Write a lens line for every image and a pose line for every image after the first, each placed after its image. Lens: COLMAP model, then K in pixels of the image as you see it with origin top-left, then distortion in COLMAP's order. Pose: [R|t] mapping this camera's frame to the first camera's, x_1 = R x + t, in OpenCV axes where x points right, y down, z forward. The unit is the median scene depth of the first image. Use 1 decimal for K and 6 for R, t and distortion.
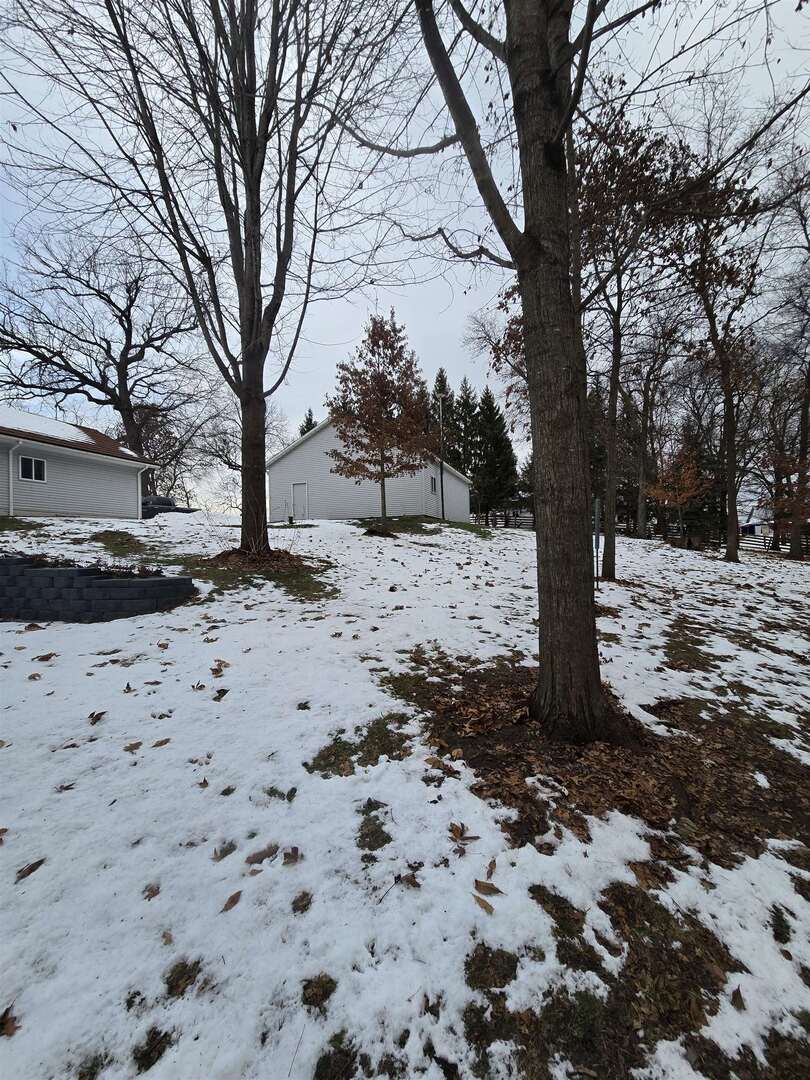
lens RADIAL K [[438.5, 0, 412.8], [0, 438.5, 543.0], [0, 0, 1]] dist [0.000018, 0.000038]
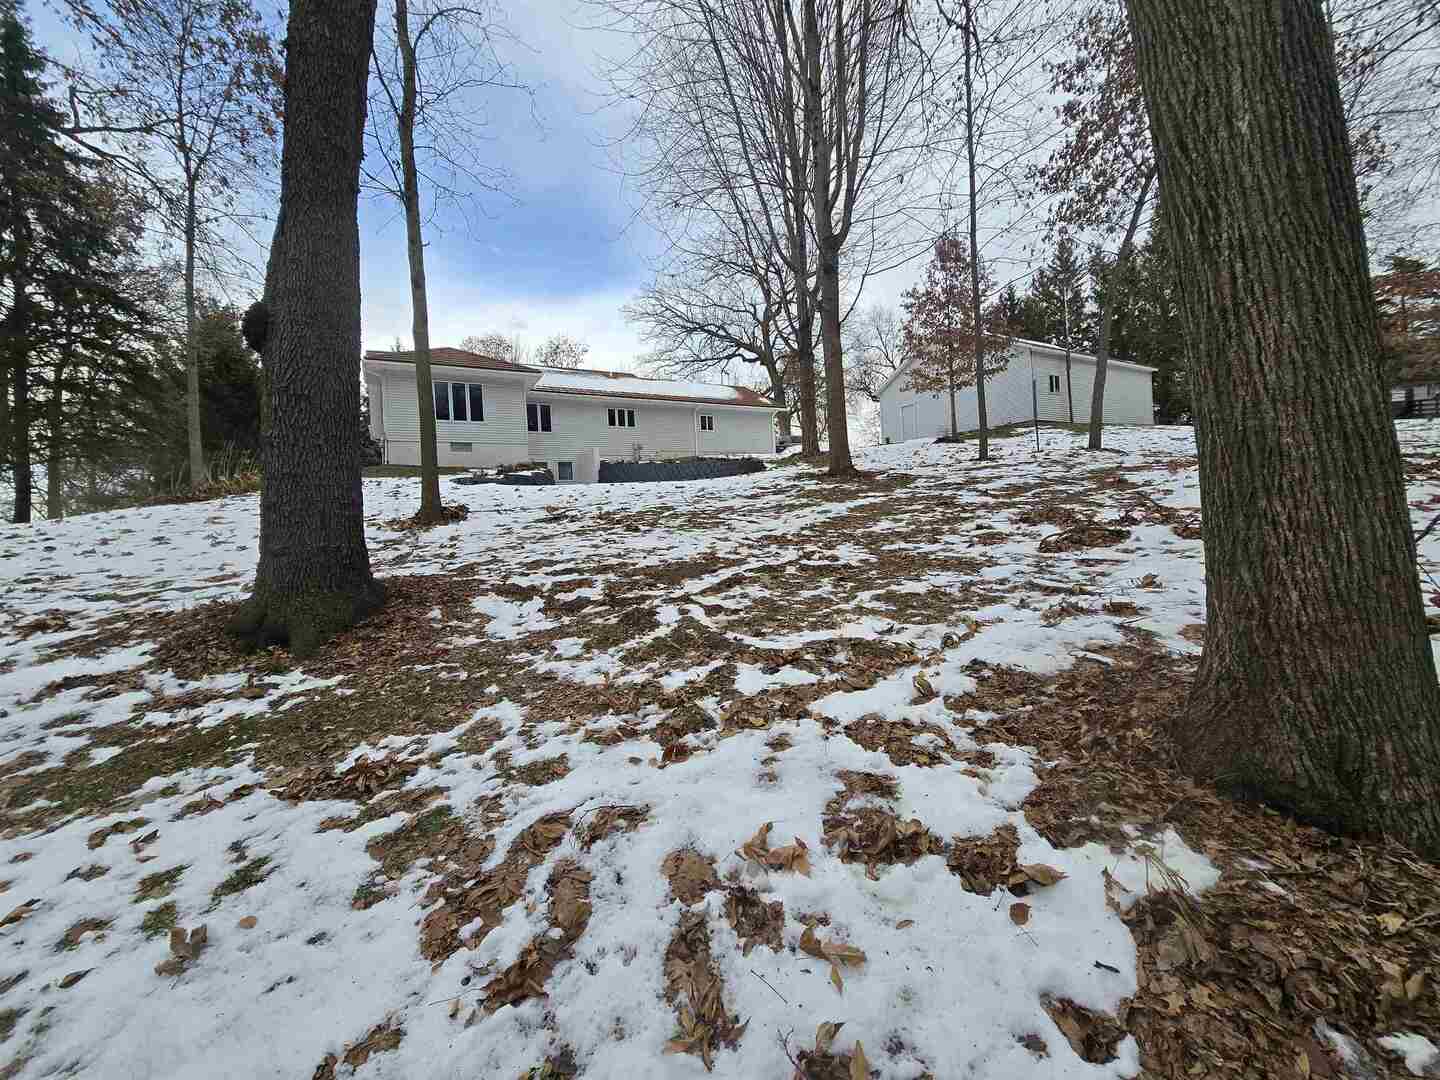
lens RADIAL K [[584.6, 0, 724.8], [0, 584.6, 532.4], [0, 0, 1]] dist [0.000018, 0.000038]
pose [[0.762179, -0.009191, -0.647301, 0.216528], [0.045681, 0.998170, 0.039616, 0.060681], [0.645753, -0.059764, 0.761204, -0.230081]]
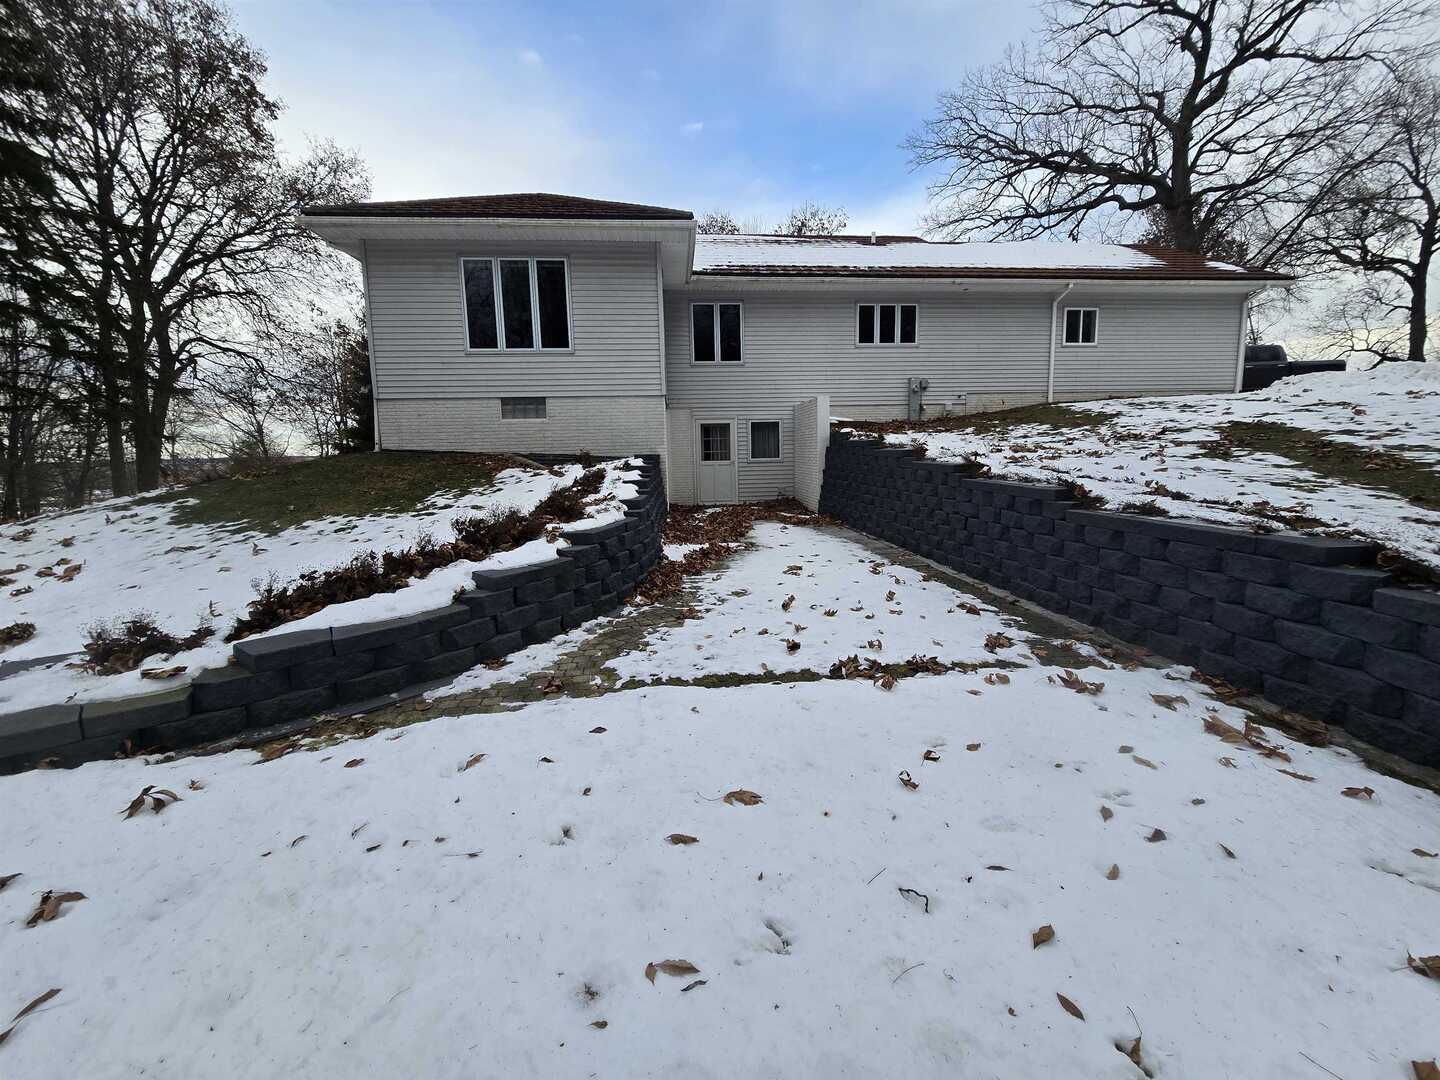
lens RADIAL K [[584.6, 0, 726.7], [0, 584.6, 527.1], [0, 0, 1]] dist [0.000018, 0.000038]
pose [[0.416340, 0.133302, -0.899384, -0.143158], [0.025869, 0.987057, 0.158272, -0.013926], [0.908841, -0.089161, 0.407503, 0.079308]]
